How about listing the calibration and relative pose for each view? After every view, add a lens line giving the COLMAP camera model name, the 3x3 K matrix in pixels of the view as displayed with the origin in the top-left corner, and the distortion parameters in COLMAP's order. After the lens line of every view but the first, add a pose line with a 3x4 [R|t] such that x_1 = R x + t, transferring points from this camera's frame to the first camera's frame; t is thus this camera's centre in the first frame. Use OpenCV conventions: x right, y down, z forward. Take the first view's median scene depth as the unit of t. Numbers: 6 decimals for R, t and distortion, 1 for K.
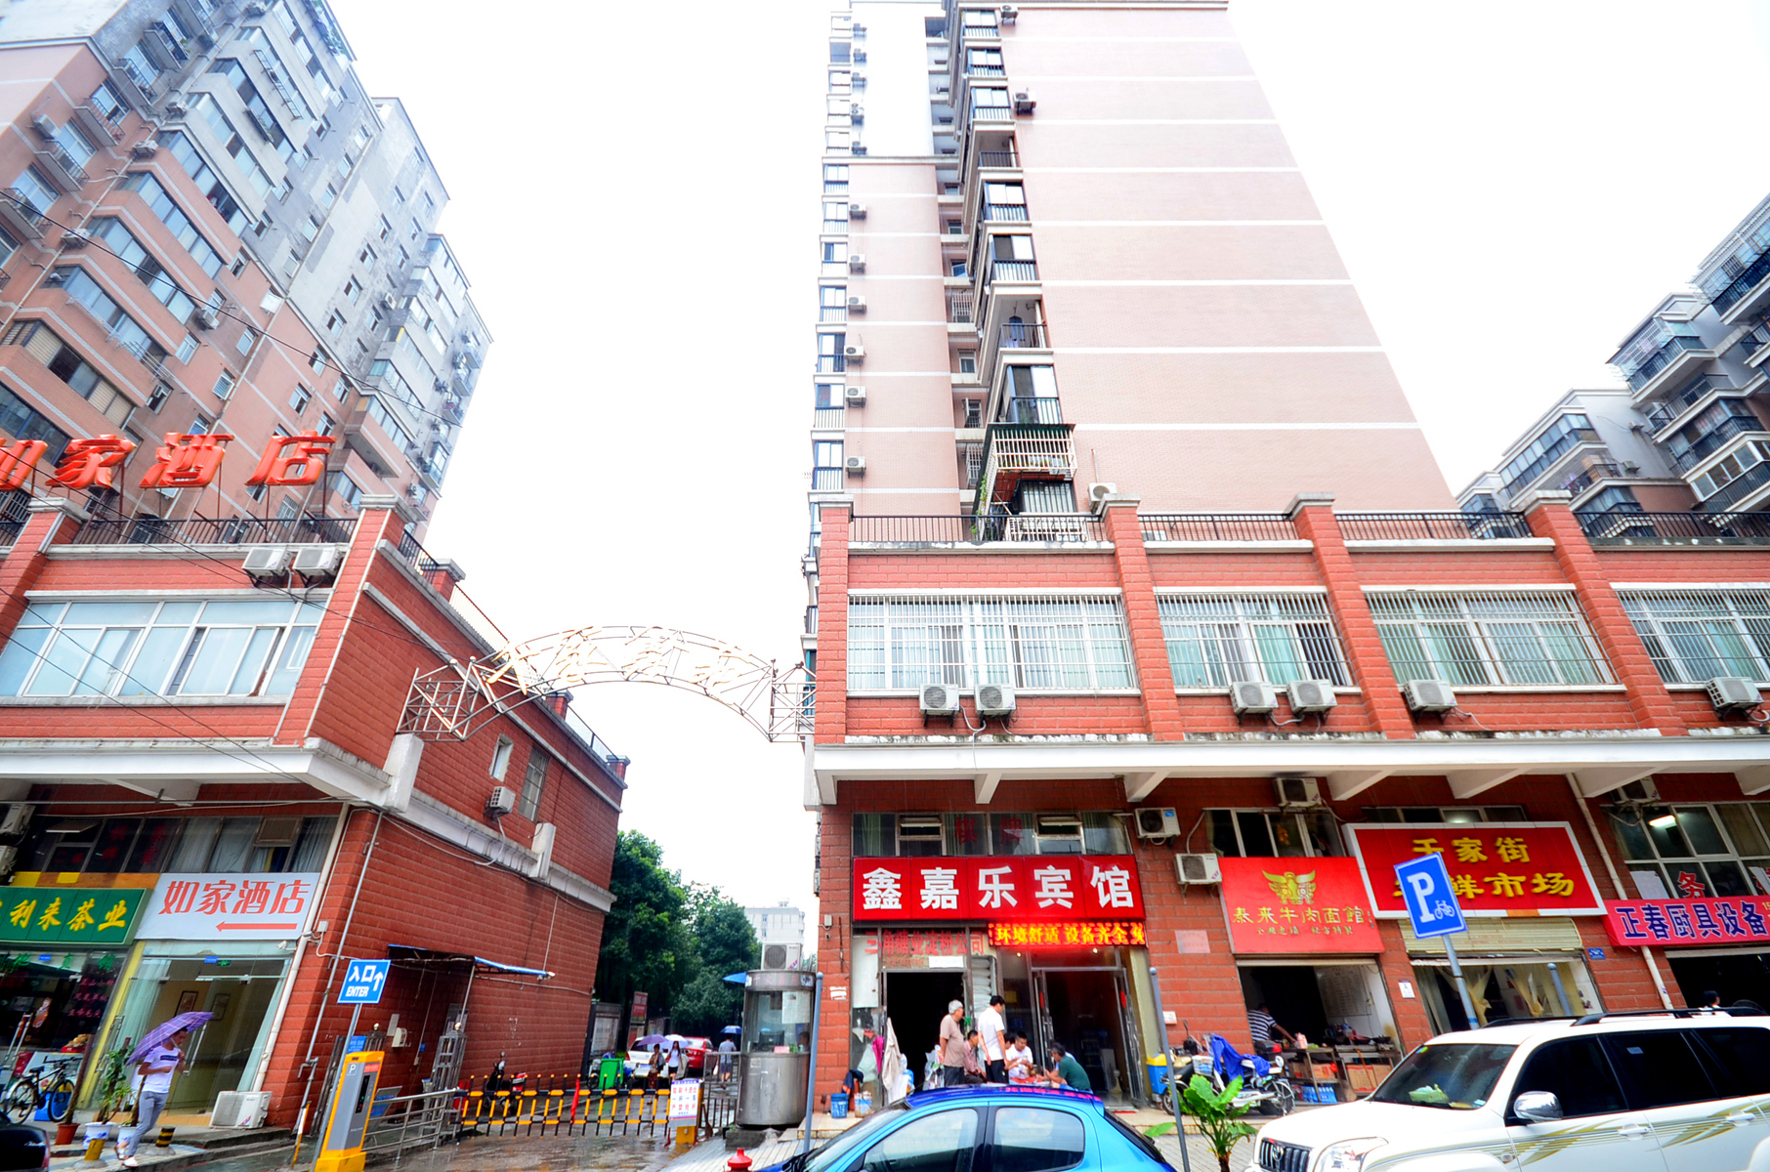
lens RADIAL K [[773.9, 0, 883.3], [0, 773.9, 615.8], [0, 0, 1]] dist [0.018128, -0.016015]
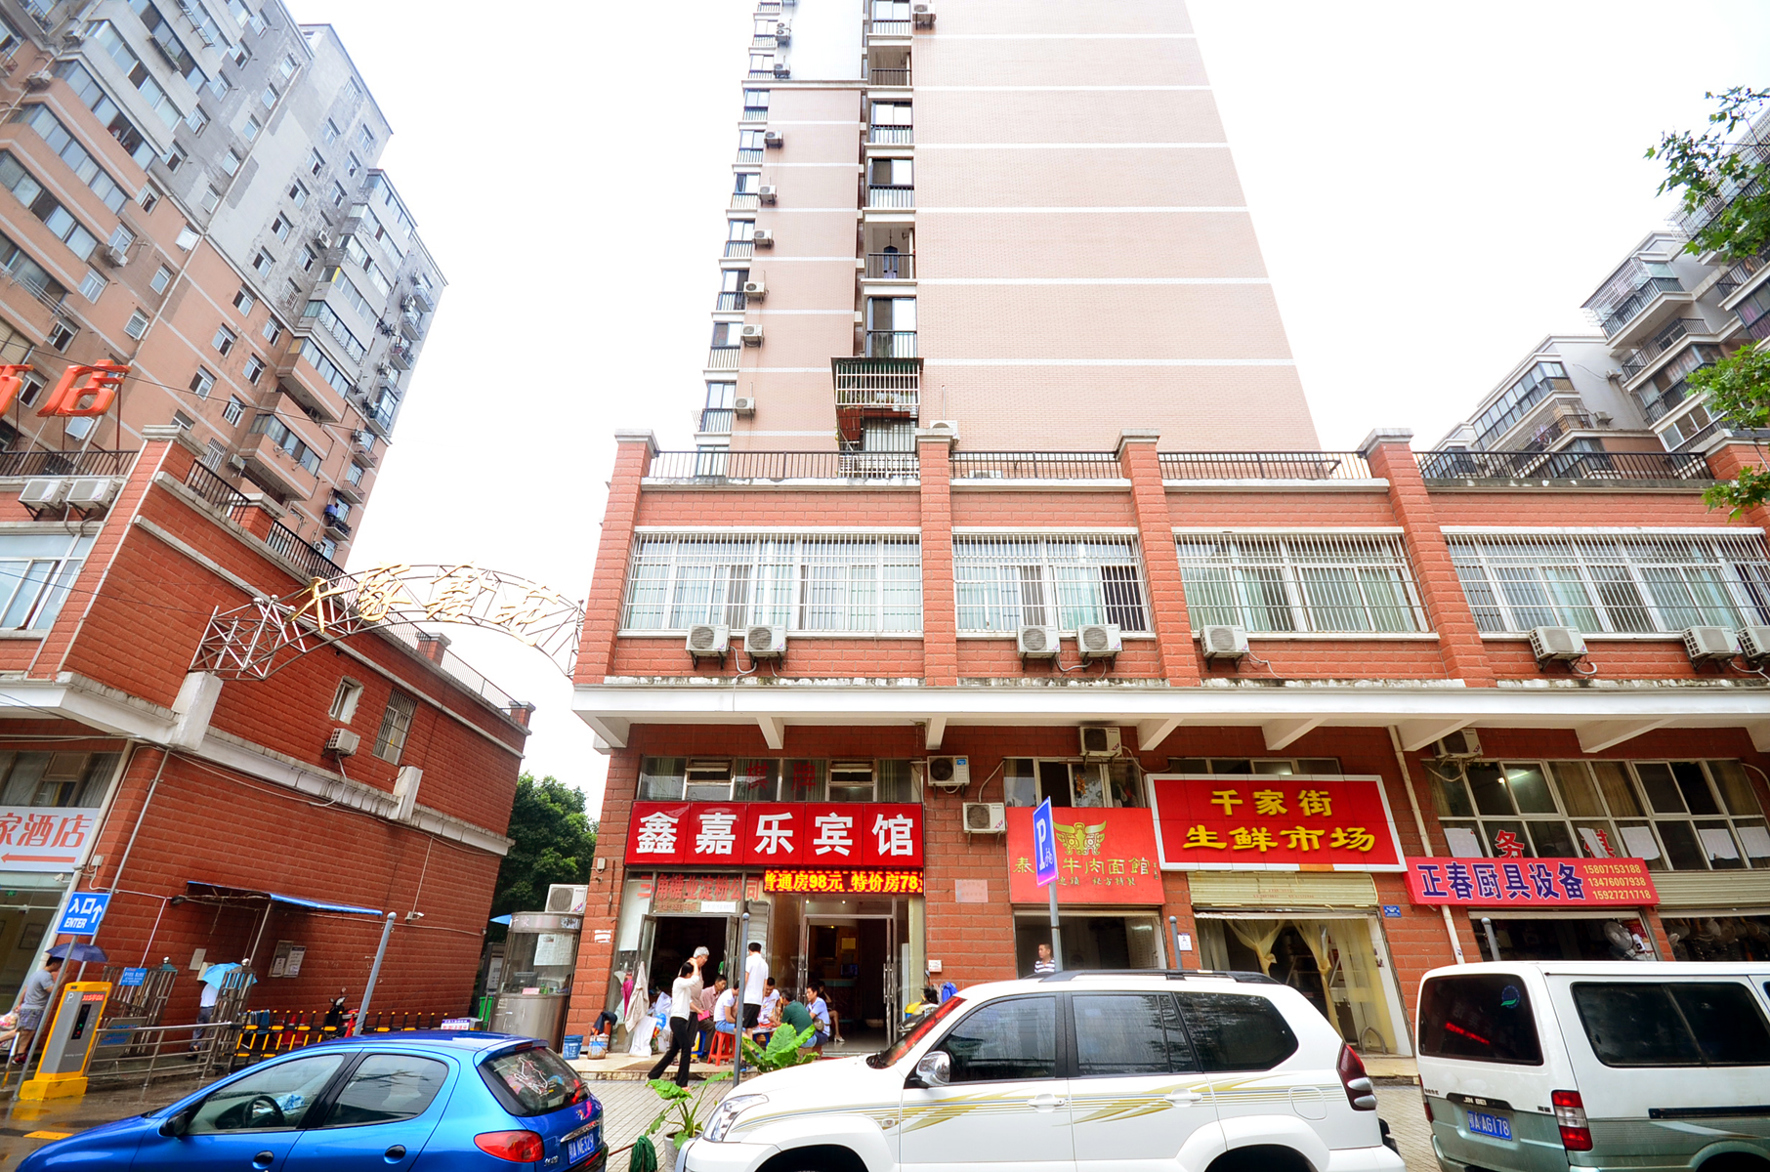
lens RADIAL K [[773.9, 0, 883.3], [0, 773.9, 615.8], [0, 0, 1]] dist [0.018128, -0.016015]
pose [[0.999788, 0.009997, -0.017980, 0.272620], [-0.008987, 0.998422, 0.055424, 0.019577], [0.018505, -0.055251, 0.998301, 0.040116]]
